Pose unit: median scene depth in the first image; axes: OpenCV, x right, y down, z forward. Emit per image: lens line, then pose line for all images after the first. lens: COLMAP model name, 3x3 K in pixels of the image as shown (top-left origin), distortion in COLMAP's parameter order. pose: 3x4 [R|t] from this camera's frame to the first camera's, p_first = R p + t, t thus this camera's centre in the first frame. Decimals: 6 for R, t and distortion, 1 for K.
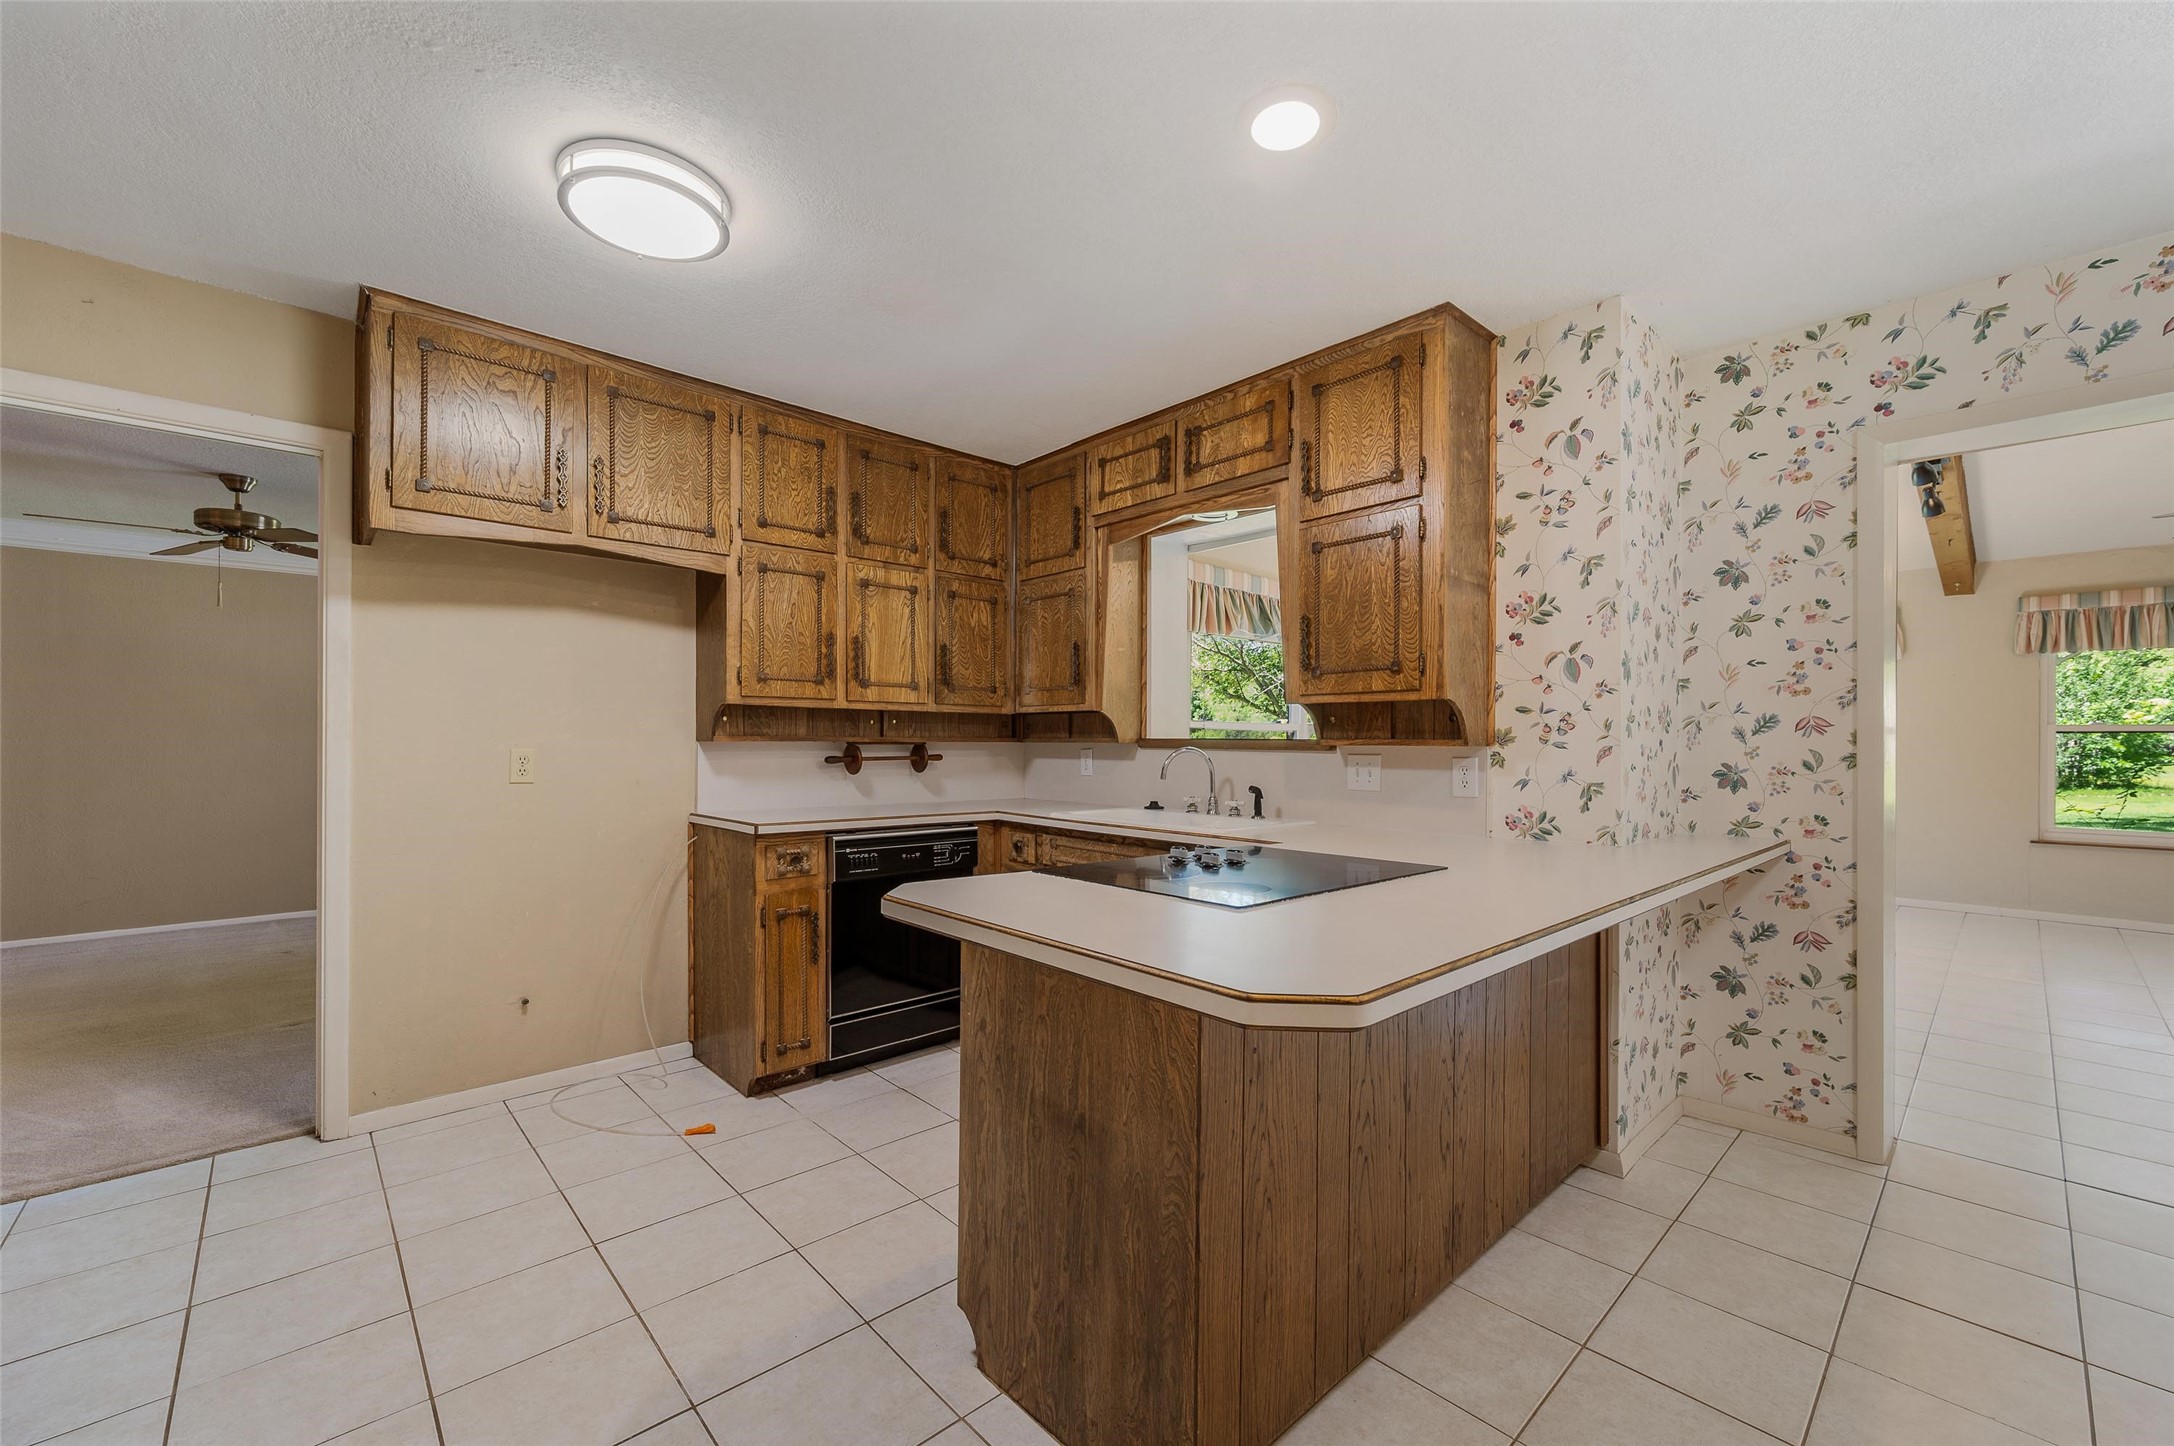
lens RADIAL K [[865.0, 0, 1090.6], [0, 865.0, 743.1], [0, 0, 1]] dist [-0.001211, -0.000193]
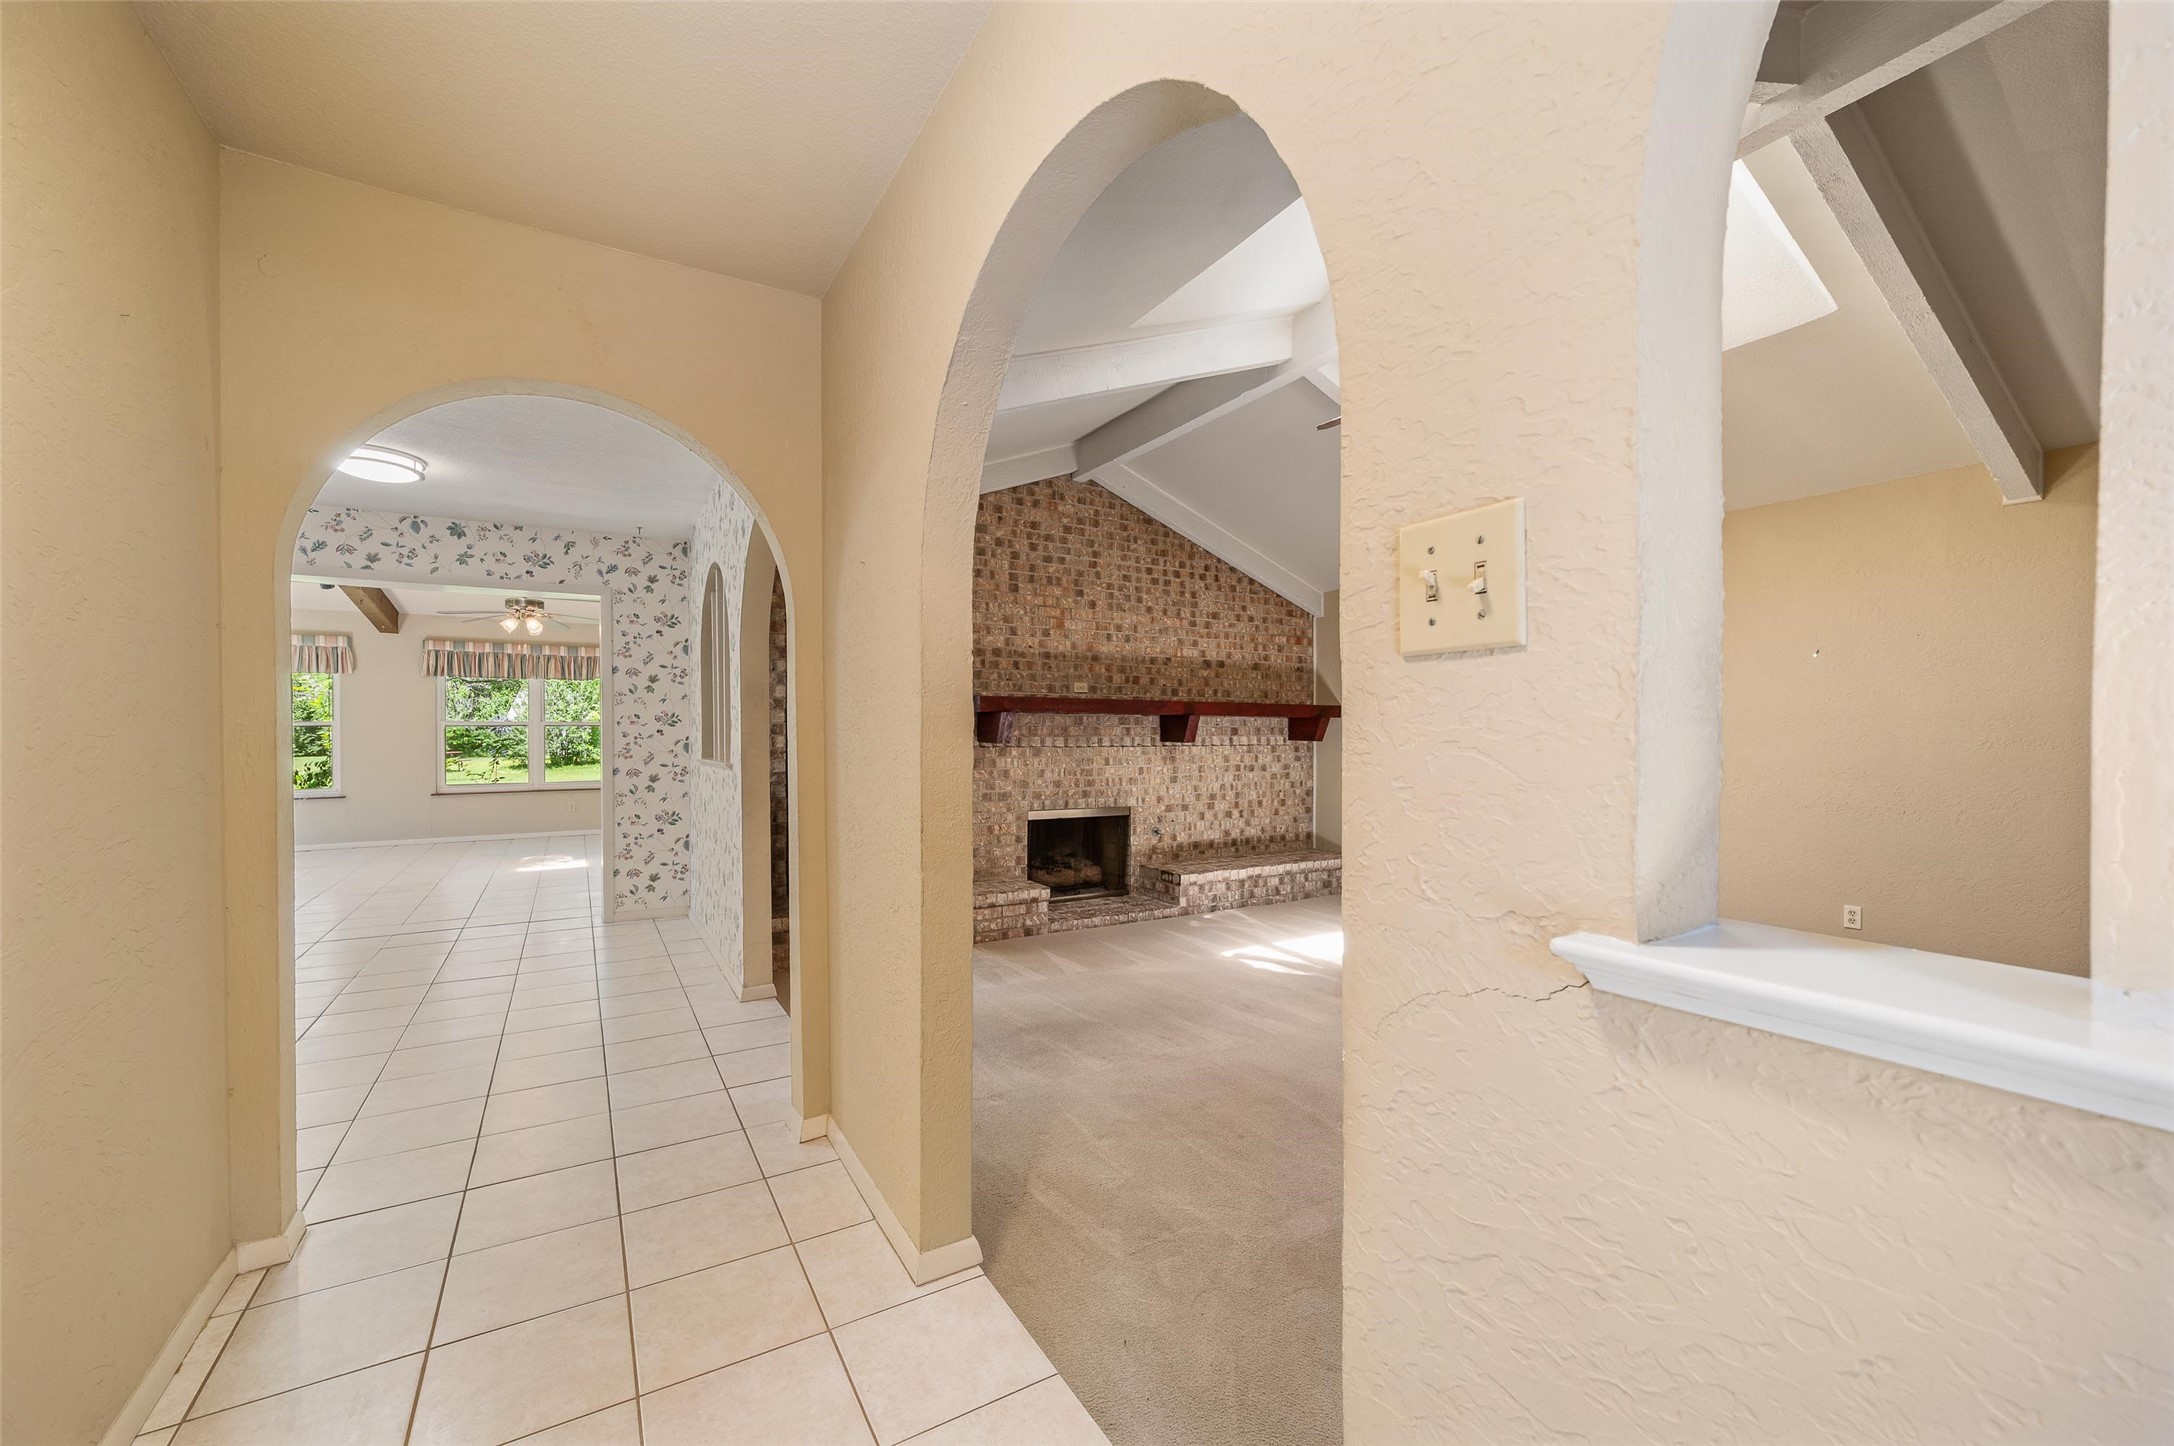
lens RADIAL K [[860.6, 0, 1093.5], [0, 860.6, 738.8], [0, 0, 1]] dist [-0.000871, -0.000349]
pose [[0.205328, -0.011136, 0.978630, -0.425148], [0.005834, 0.999931, 0.010155, 0.006205], [-0.978676, 0.003624, 0.205378, -1.057107]]
